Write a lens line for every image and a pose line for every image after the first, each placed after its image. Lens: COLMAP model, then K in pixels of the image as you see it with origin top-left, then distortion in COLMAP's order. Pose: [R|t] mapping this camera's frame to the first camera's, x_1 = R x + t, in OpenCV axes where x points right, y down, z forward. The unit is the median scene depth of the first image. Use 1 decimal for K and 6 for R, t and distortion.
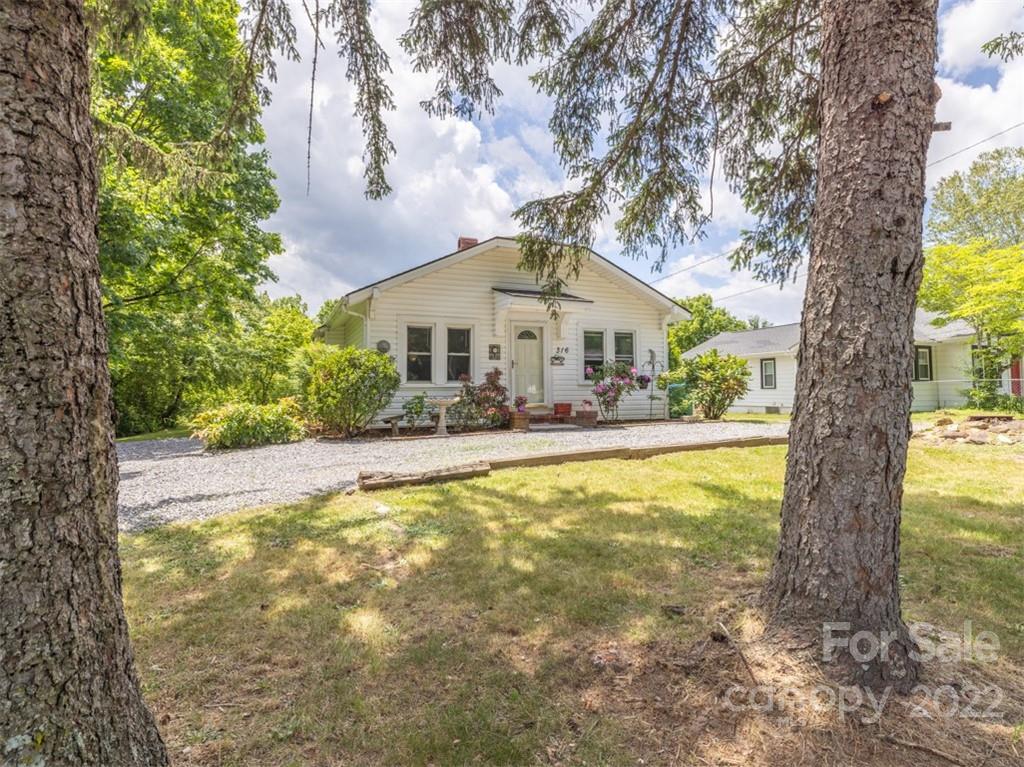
lens RADIAL K [[522.9, 0, 514.1], [0, 522.9, 359.6], [0, 0, 1]] dist [-0.001058, 0.000471]
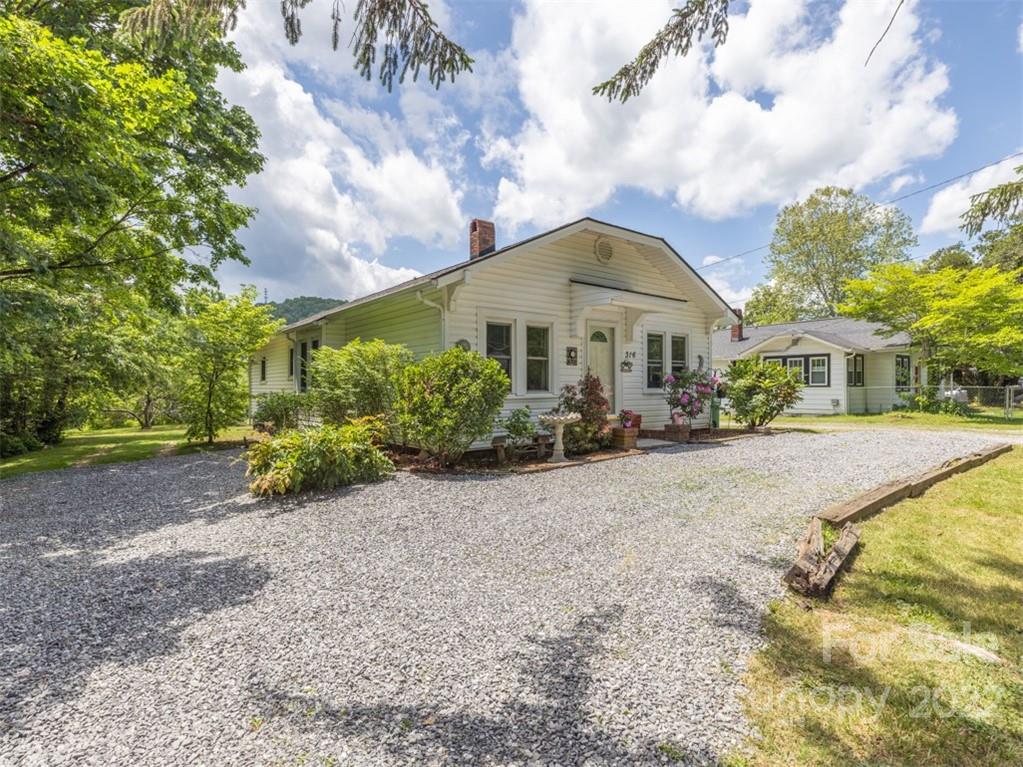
lens RADIAL K [[522.4, 0, 513.6], [0, 522.4, 359.6], [0, 0, 1]] dist [-0.001058, 0.000471]
pose [[0.966532, 0.014462, 0.256140, -0.342224], [-0.015376, 0.999881, 0.001565, -0.008703], [-0.256086, -0.005451, 0.966639, 0.213881]]
